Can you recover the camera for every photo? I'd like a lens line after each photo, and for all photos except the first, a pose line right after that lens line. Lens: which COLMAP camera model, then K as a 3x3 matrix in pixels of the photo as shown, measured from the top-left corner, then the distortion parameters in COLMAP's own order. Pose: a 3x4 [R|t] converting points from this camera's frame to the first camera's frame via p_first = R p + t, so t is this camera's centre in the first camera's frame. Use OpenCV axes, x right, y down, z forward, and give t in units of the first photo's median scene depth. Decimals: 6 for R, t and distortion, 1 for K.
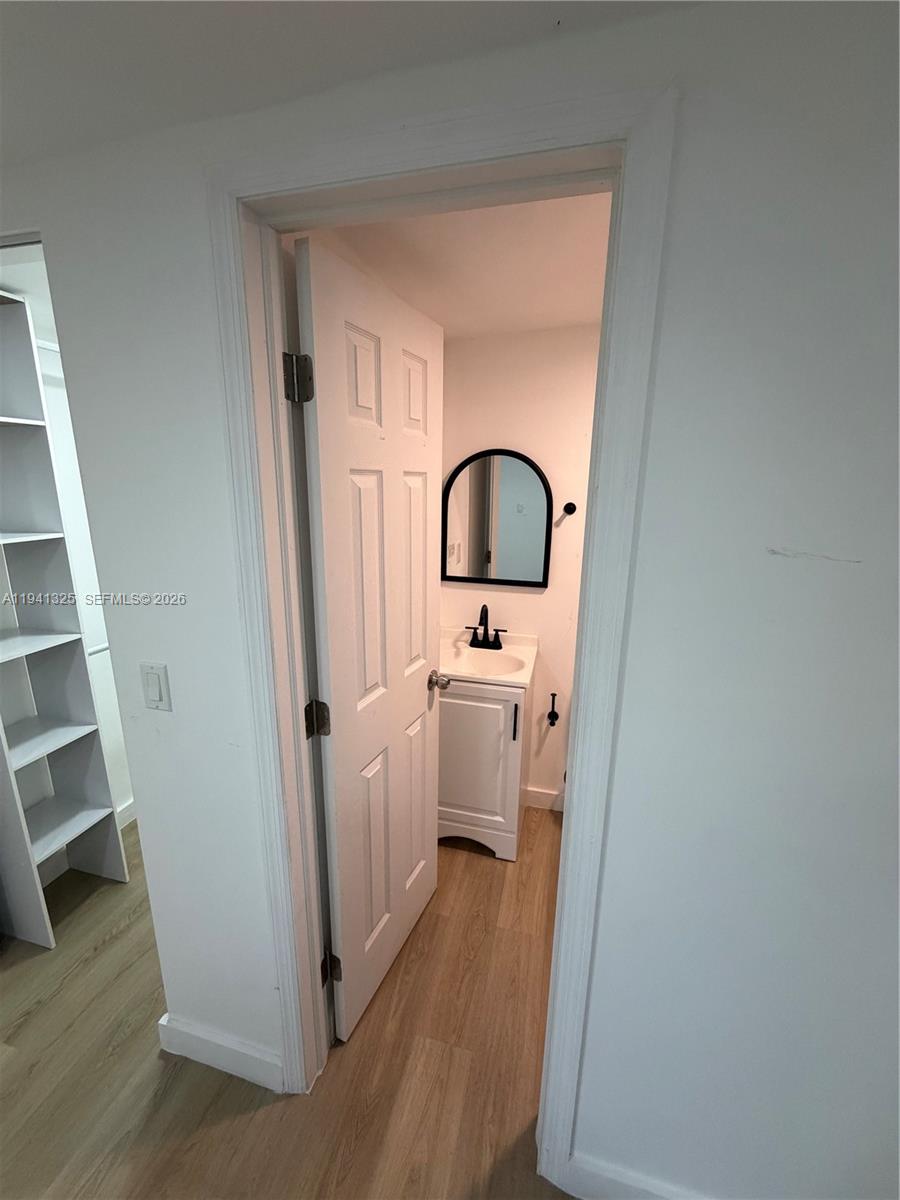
lens RADIAL K [[479.6, 0, 451.1], [0, 479.6, 595.3], [0, 0, 1]] dist [-0.000179, 0.000167]
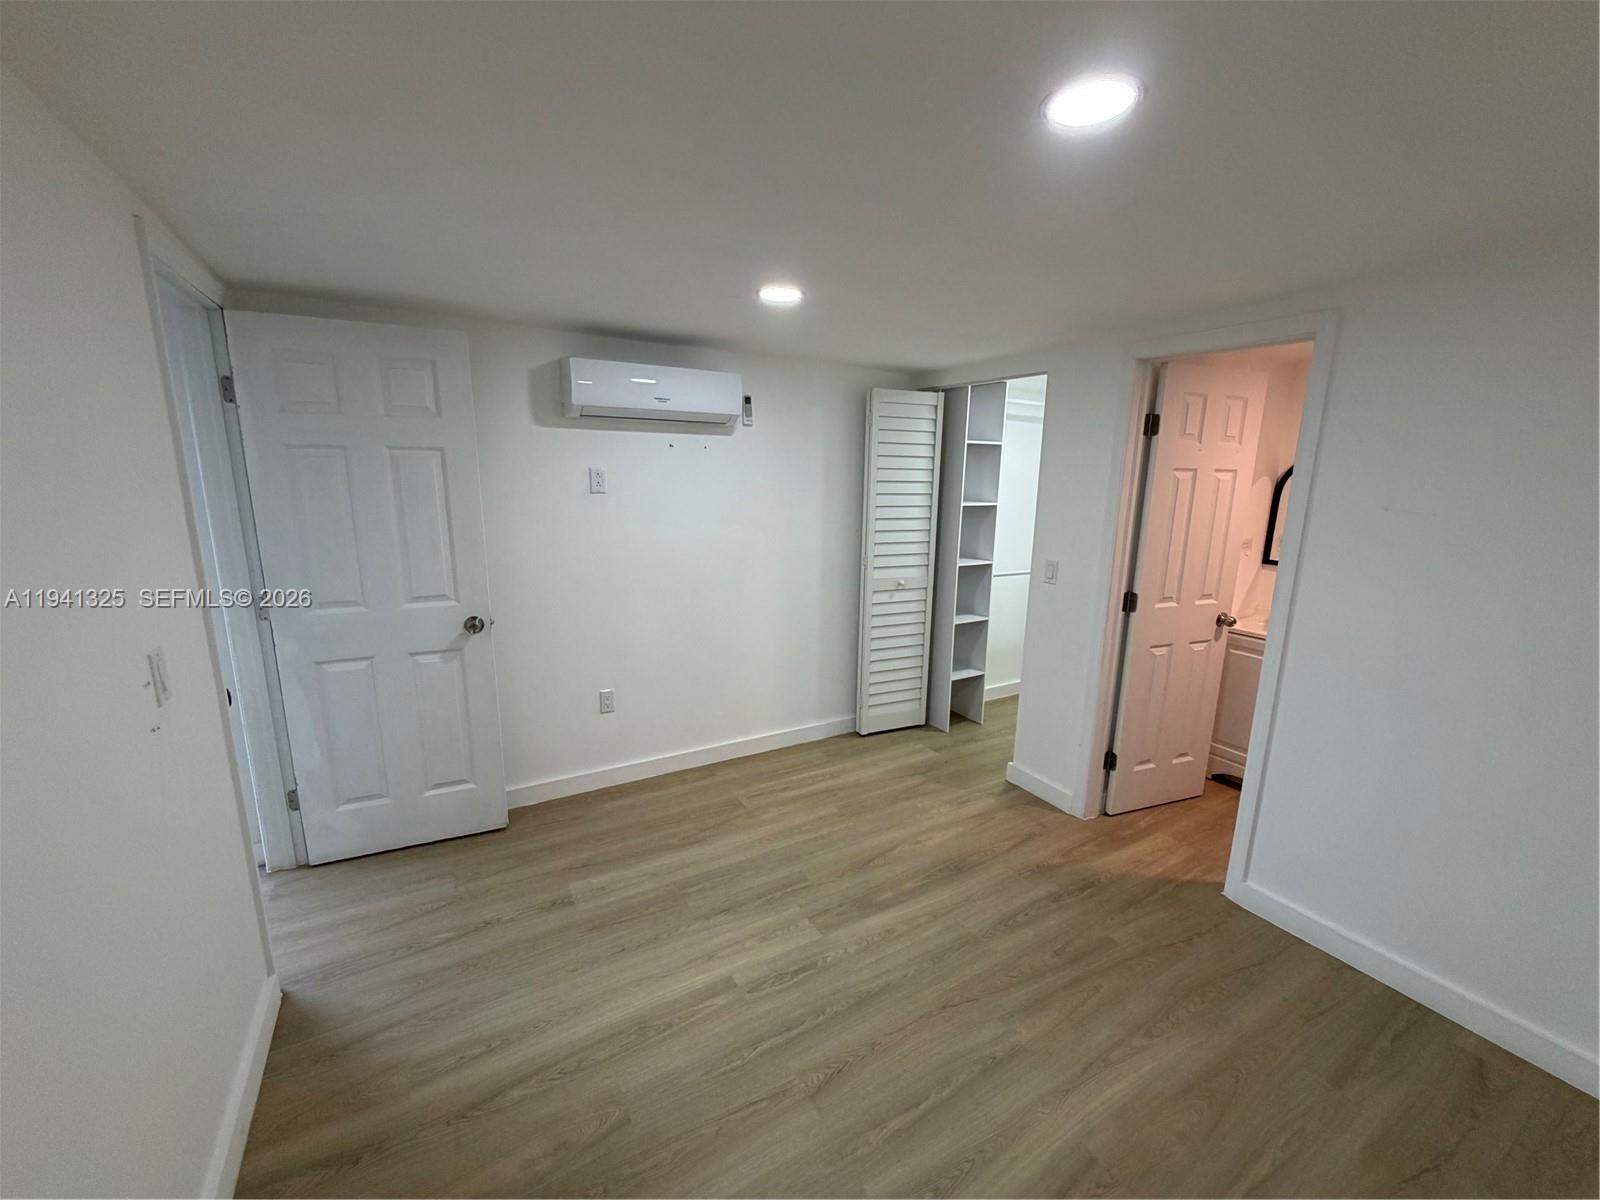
lens RADIAL K [[639.5, 0, 799.5], [0, 639.5, 600.7], [0, 0, 1]] dist [-0.000179, 0.000167]
pose [[0.702207, 0.140309, -0.698010, 0.470745], [-0.174905, 0.984342, 0.021909, 0.363528], [0.690155, 0.106700, 0.715752, -1.413816]]
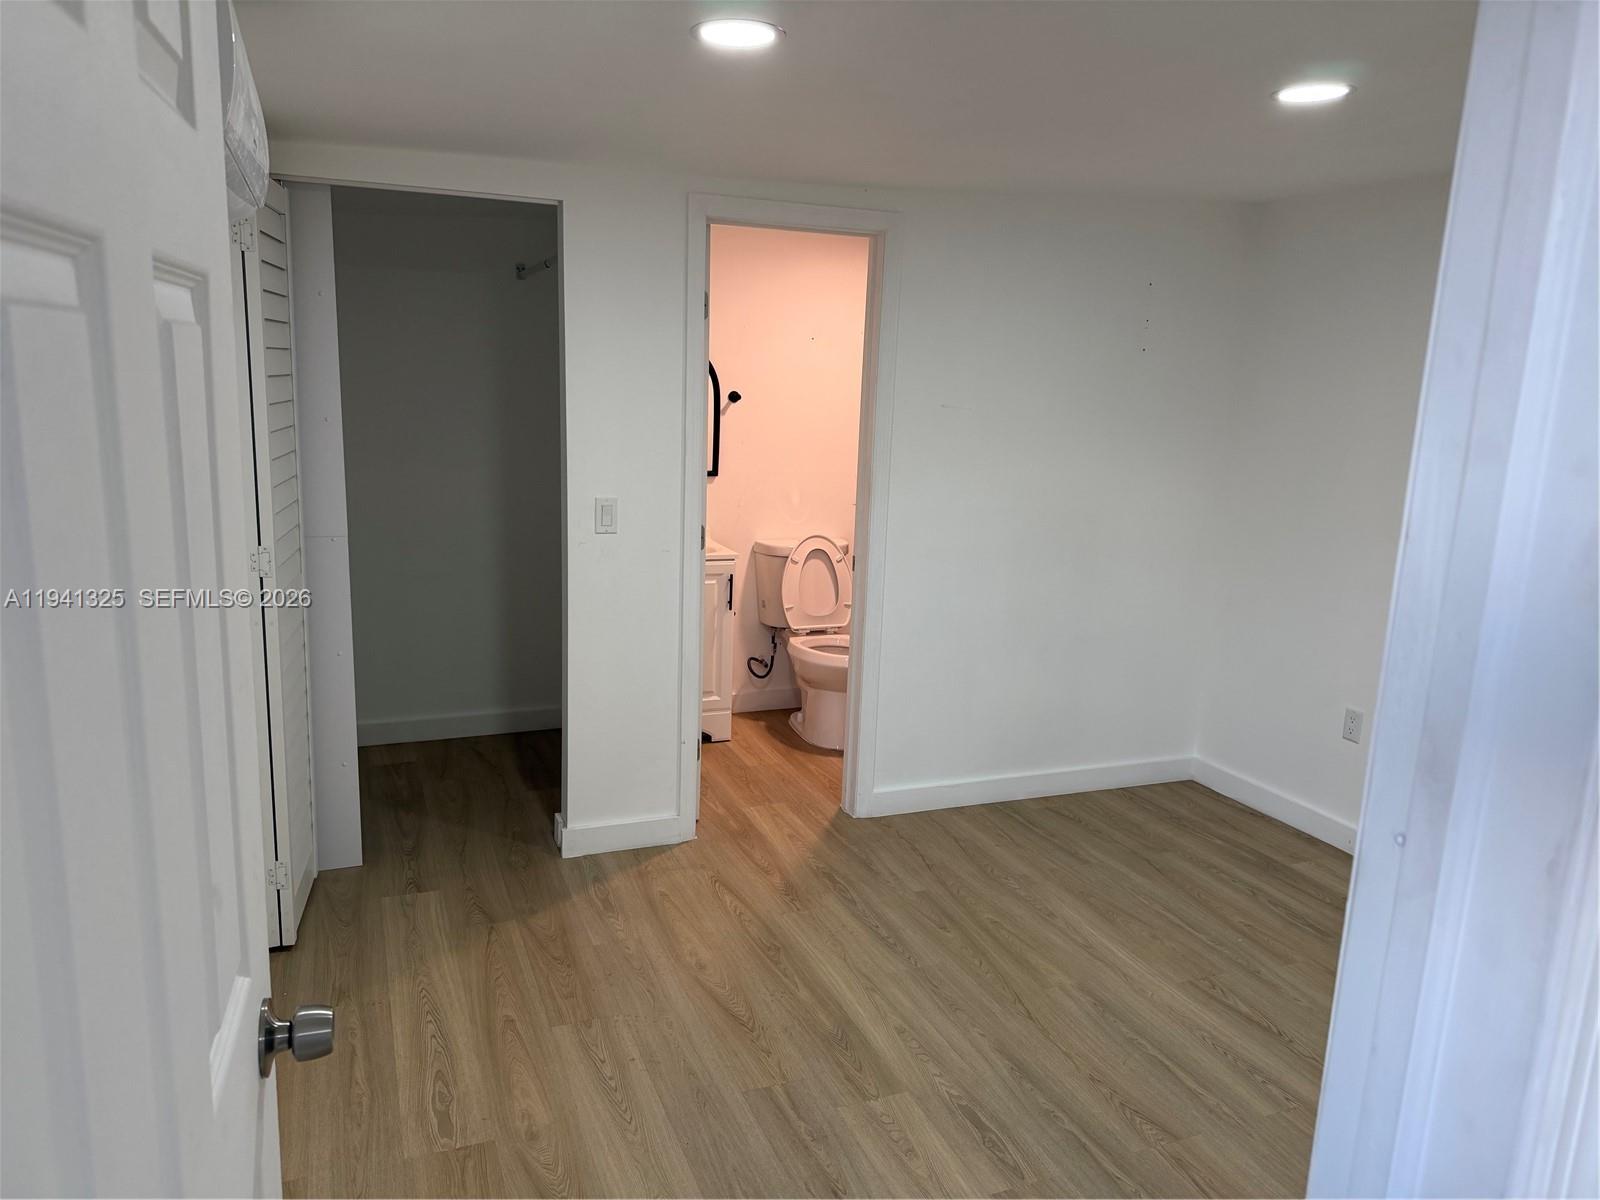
lens RADIAL K [[1120.6, 0, 796.6], [0, 1120.6, 598.7], [0, 0, 1]] dist [0.078548, -0.095648]
pose [[0.804782, -0.104149, 0.584362, -1.713702], [0.119317, 0.992776, 0.012617, 0.370693], [-0.581455, 0.059571, 0.811395, -1.594271]]
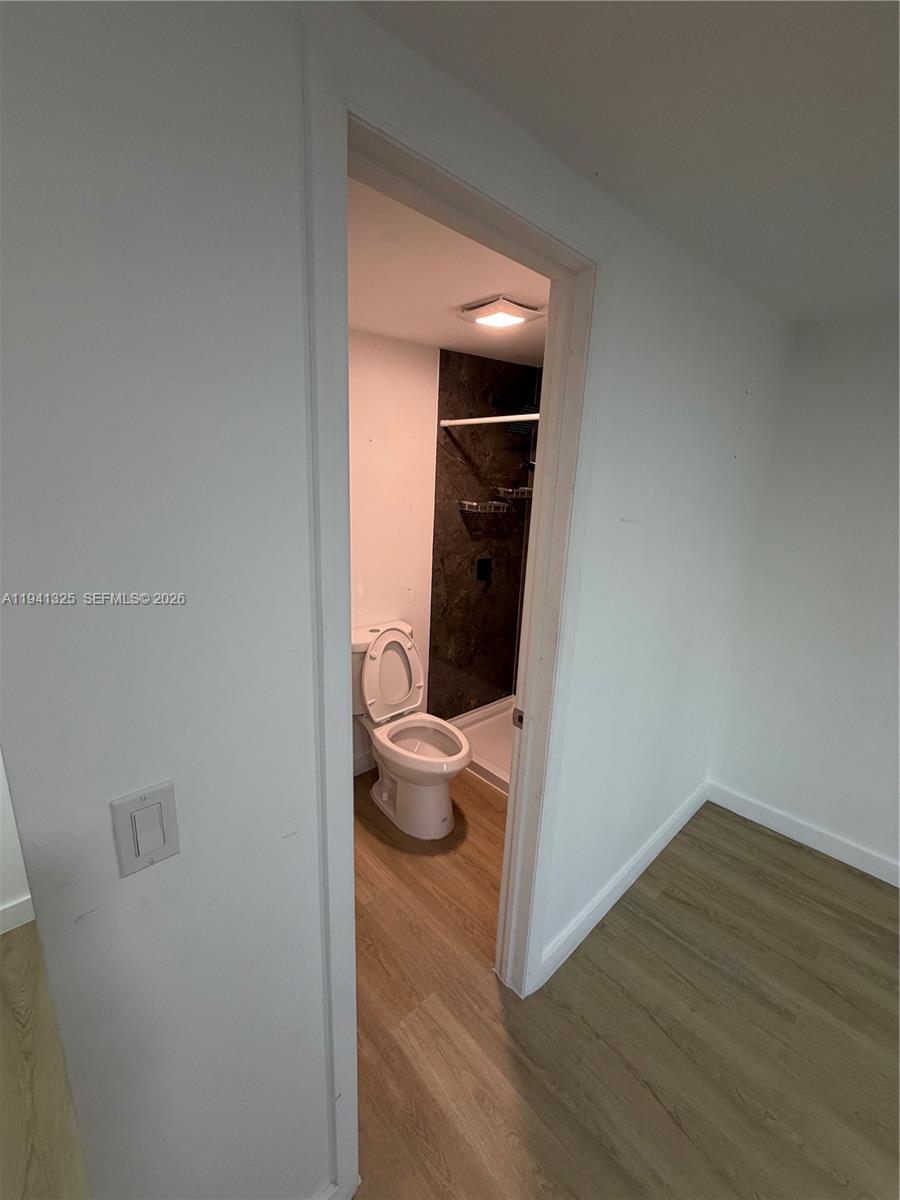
lens RADIAL K [[479.6, 0, 450.7], [0, 479.6, 594.6], [0, 0, 1]] dist [-0.000179, 0.000167]
pose [[0.538349, -0.193427, 0.820223, -0.684148], [0.166739, 0.978509, 0.121317, -0.076511], [-0.826062, 0.071452, 0.559031, 0.289805]]
